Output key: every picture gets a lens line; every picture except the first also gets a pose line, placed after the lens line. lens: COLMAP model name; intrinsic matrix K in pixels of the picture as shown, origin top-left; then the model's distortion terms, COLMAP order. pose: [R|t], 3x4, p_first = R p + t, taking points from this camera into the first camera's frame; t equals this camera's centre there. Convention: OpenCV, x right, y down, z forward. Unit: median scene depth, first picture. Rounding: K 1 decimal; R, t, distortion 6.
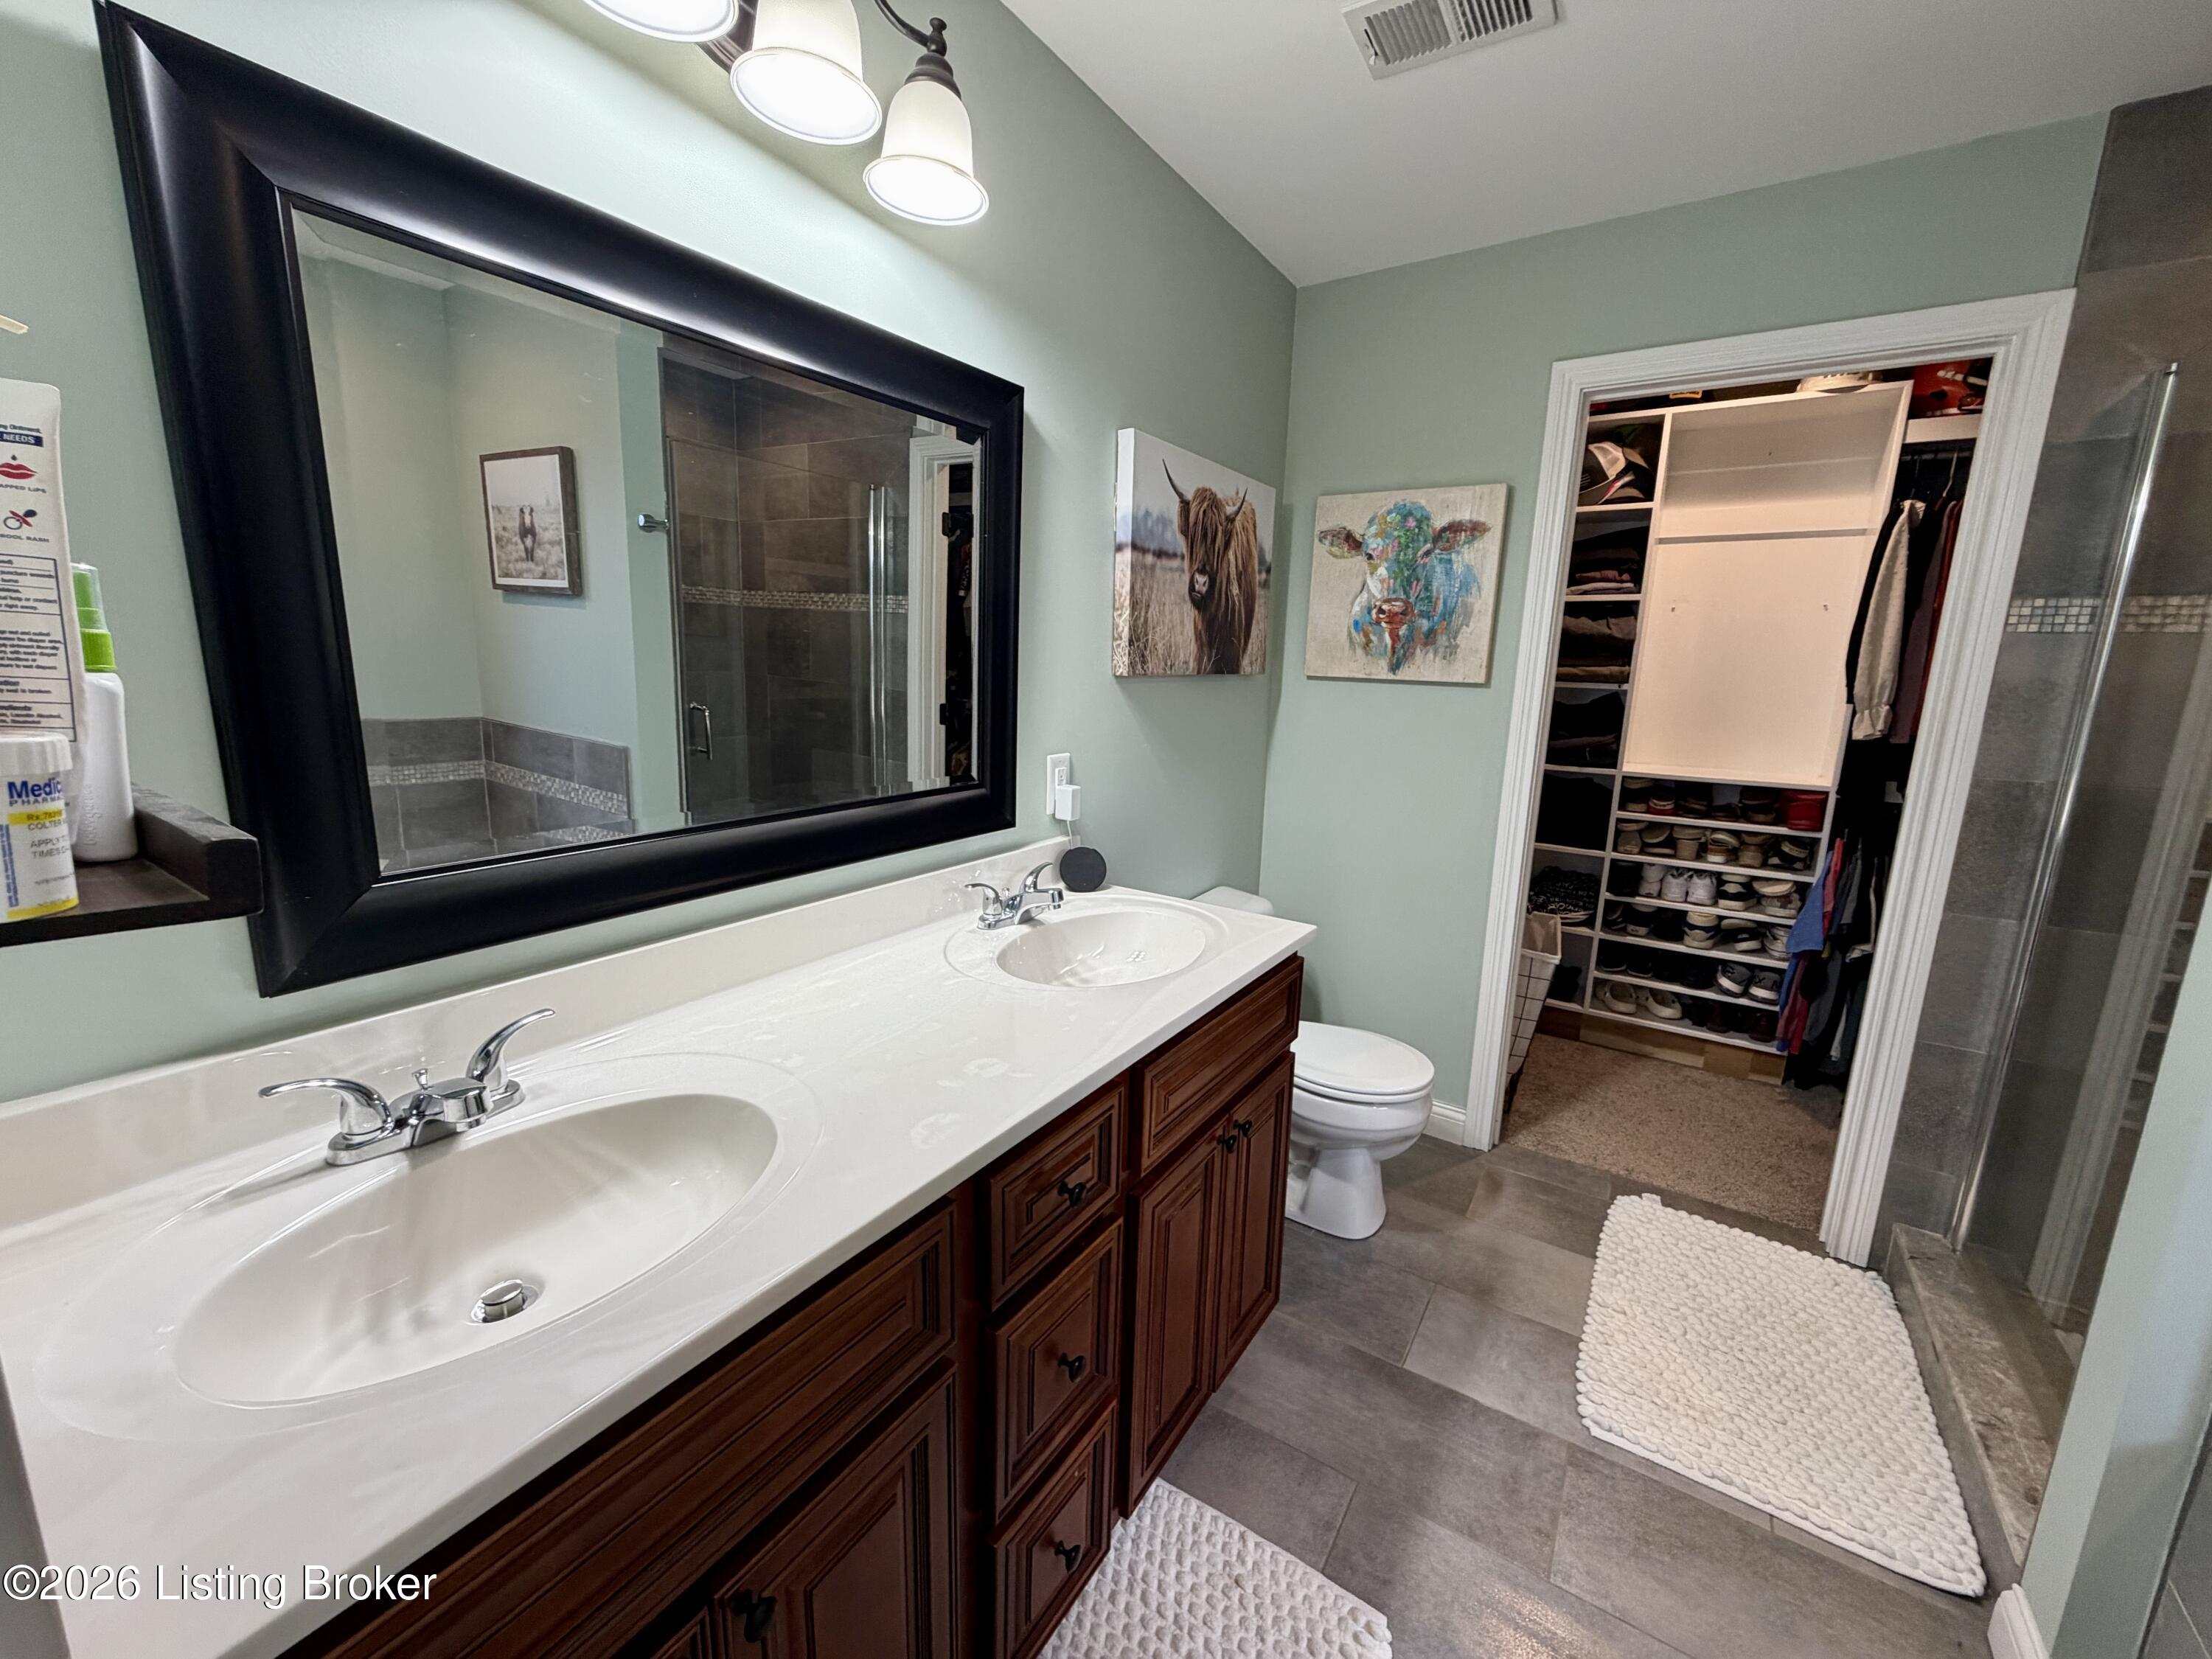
lens RADIAL K [[881.7, 0, 1101.4], [0, 881.7, 832.9], [0, 0, 1]] dist [-0.000324, -0.000080]
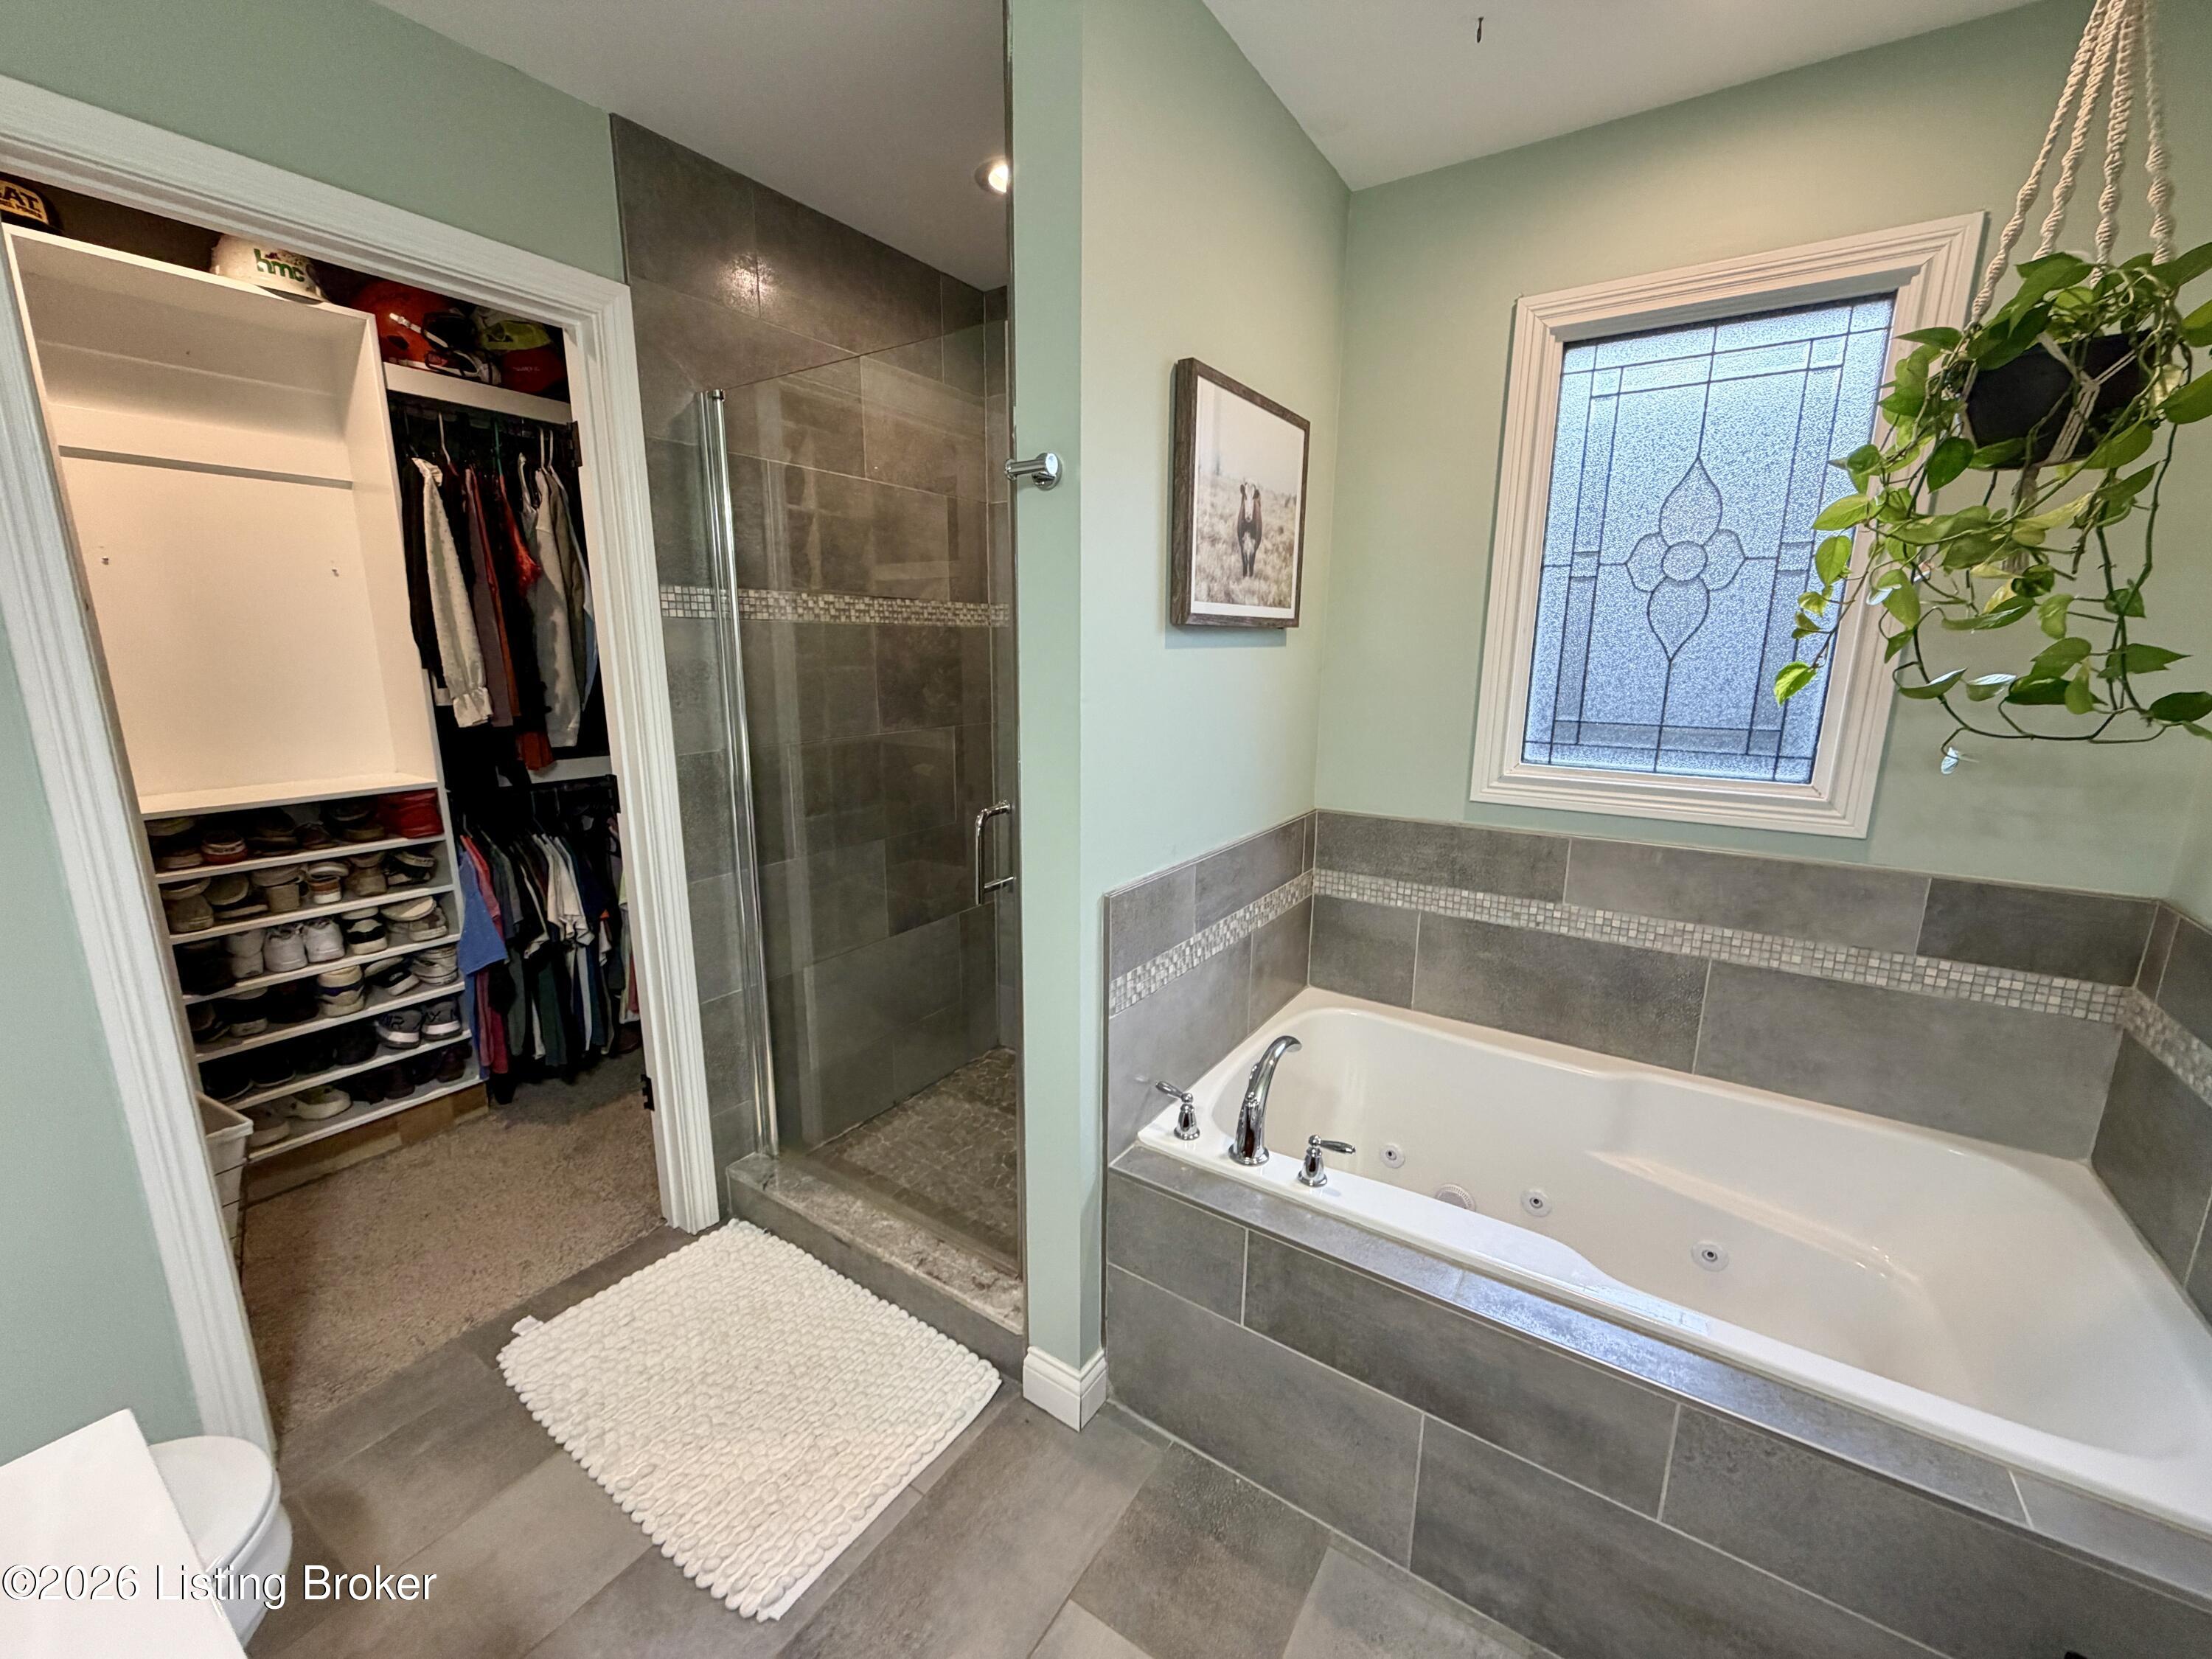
lens RADIAL K [[881.7, 0, 1101.4], [0, 881.7, 832.9], [0, 0, 1]] dist [-0.000324, -0.000080]
pose [[0.011051, -0.233713, 0.972243, -0.032838], [0.188546, 0.955348, 0.227509, -0.075540], [-0.982002, 0.180798, 0.054623, 0.294376]]
